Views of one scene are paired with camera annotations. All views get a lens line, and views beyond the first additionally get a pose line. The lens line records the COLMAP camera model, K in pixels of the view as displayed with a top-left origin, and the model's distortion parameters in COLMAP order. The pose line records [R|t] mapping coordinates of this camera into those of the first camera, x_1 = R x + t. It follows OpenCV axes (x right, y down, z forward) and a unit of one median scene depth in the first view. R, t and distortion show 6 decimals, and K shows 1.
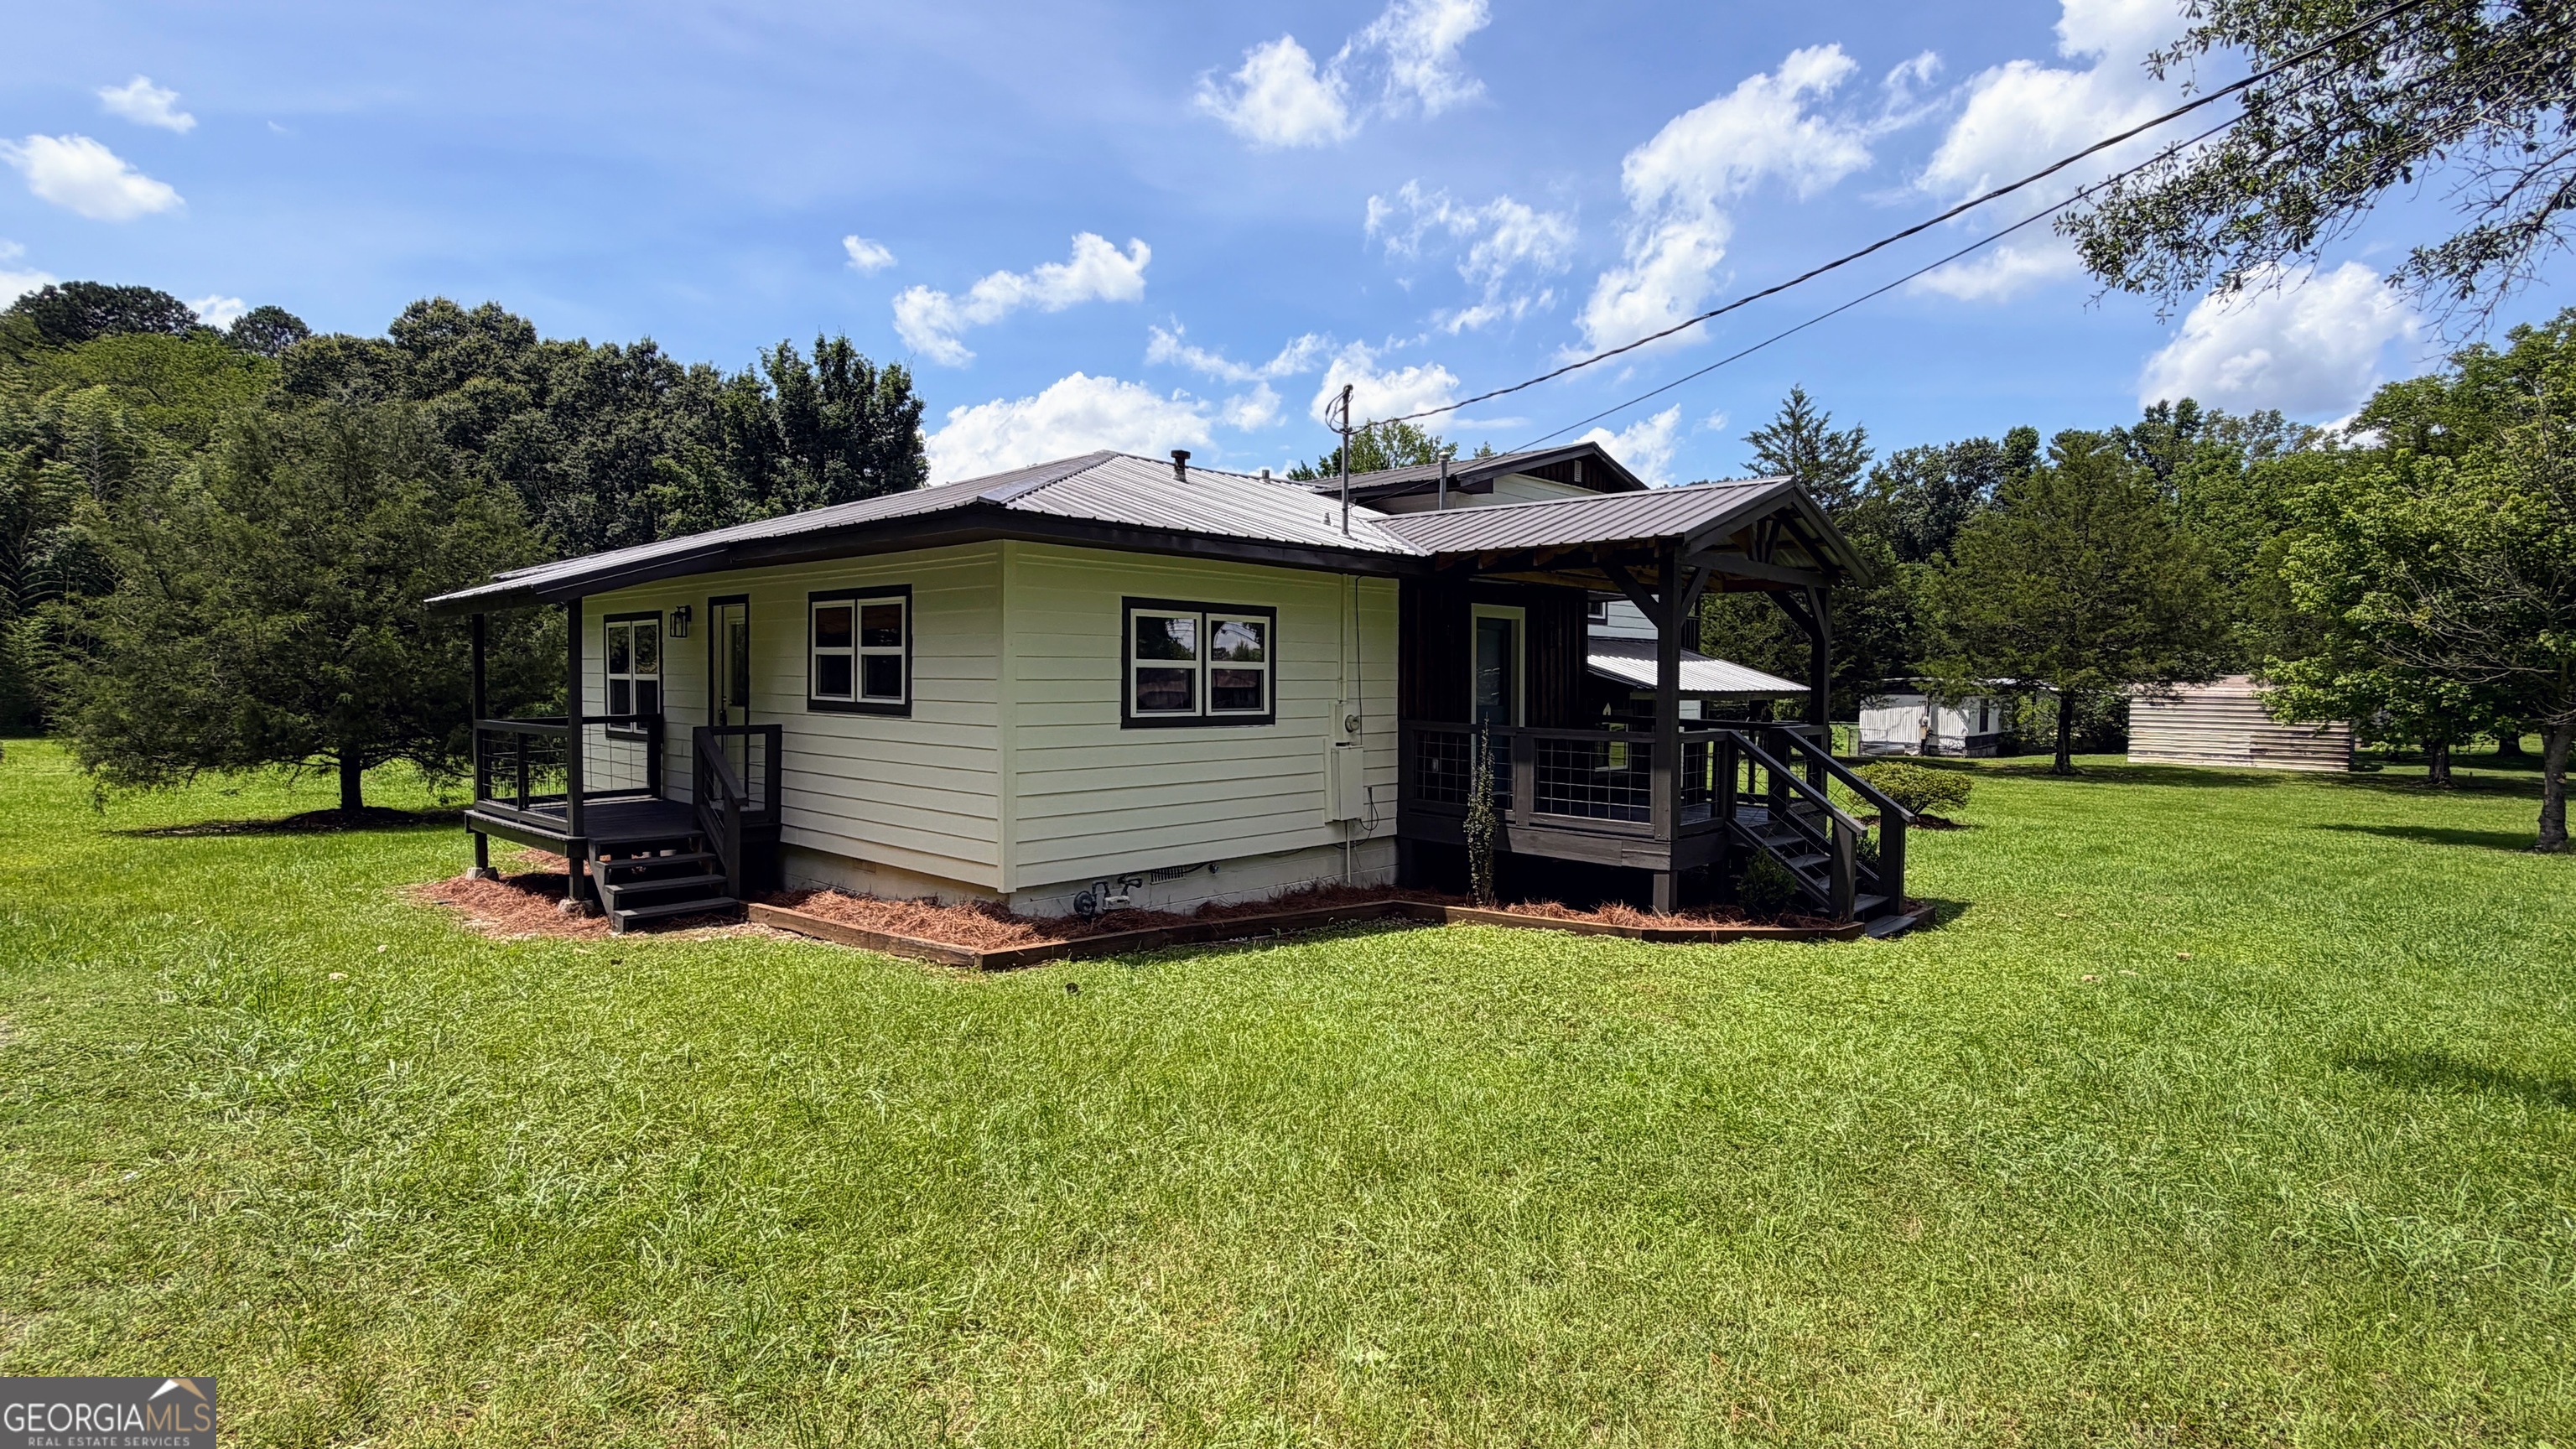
lens RADIAL K [[1245.7, 0, 1282.7], [0, 1245.7, 722.3], [0, 0, 1]] dist [0.005411, -0.000387]
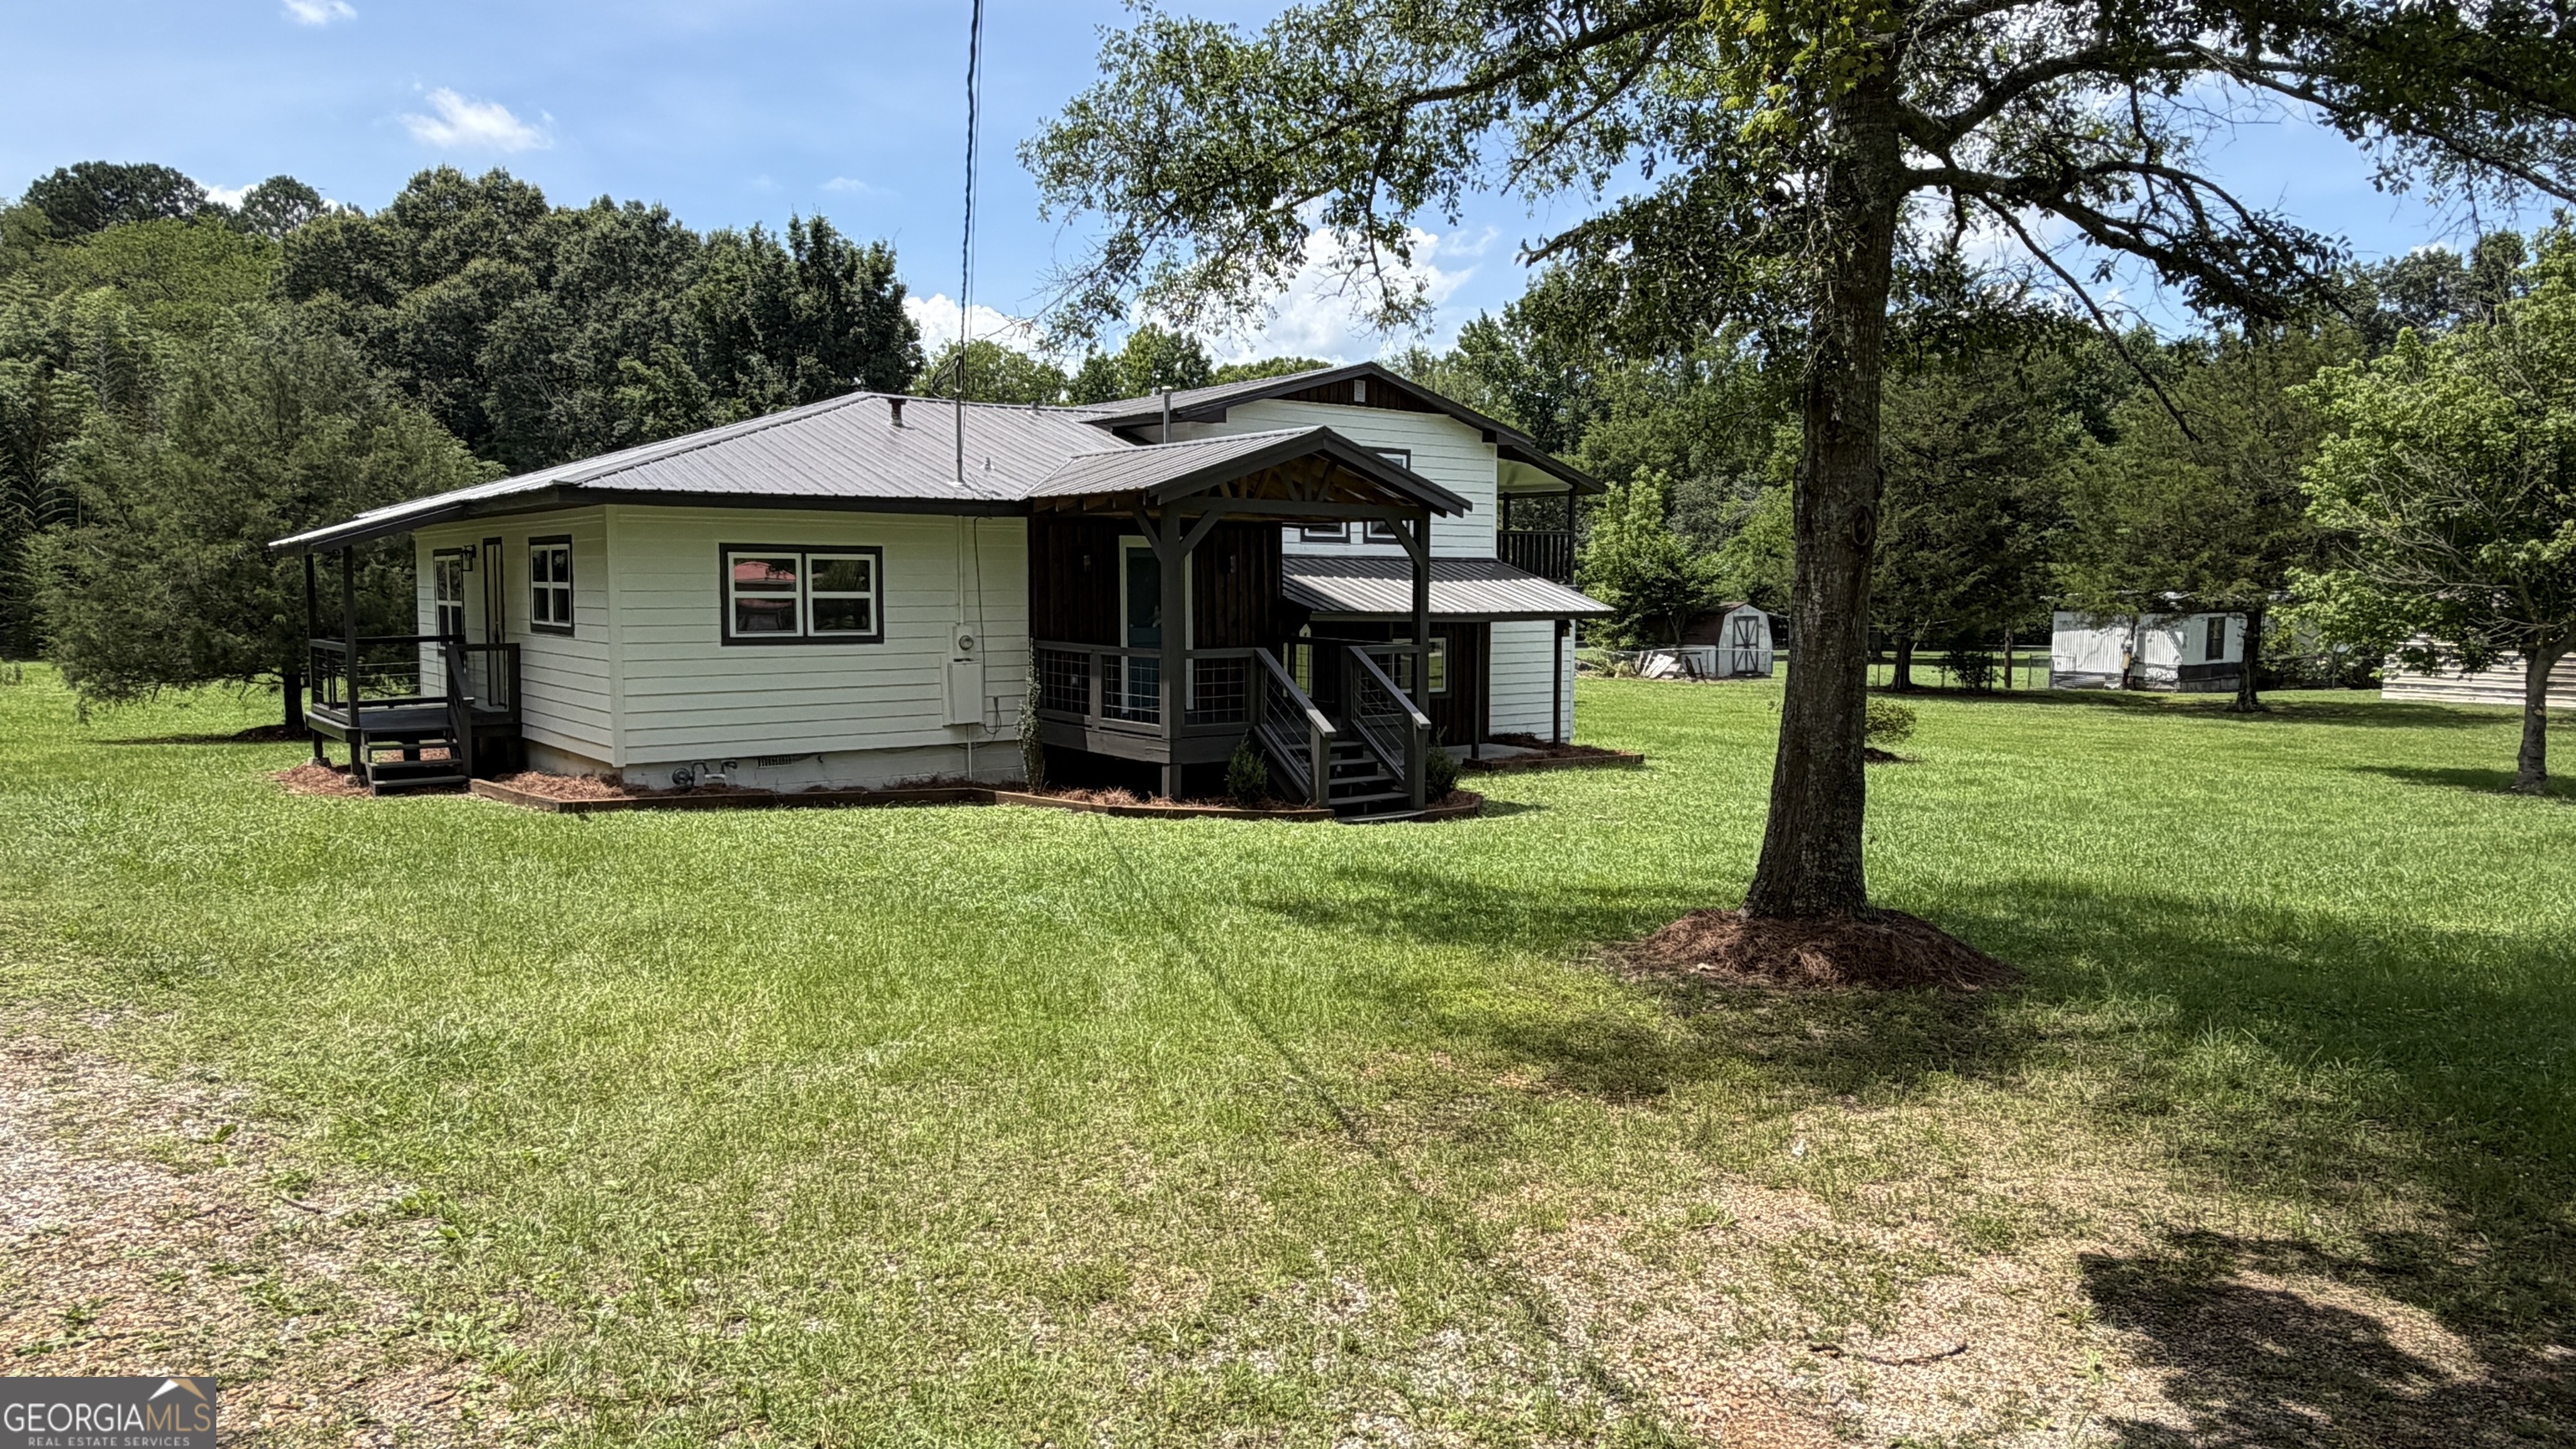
lens RADIAL K [[1663.6, 0, 1293.0], [0, 1663.6, 723.4], [0, 0, 1]] dist [-0.000909, 0.007910]
pose [[0.987931, 0.008656, -0.154655, 0.288730], [-0.001653, 0.998970, 0.045355, 0.002618], [0.154888, -0.044552, 0.986927, -0.245674]]
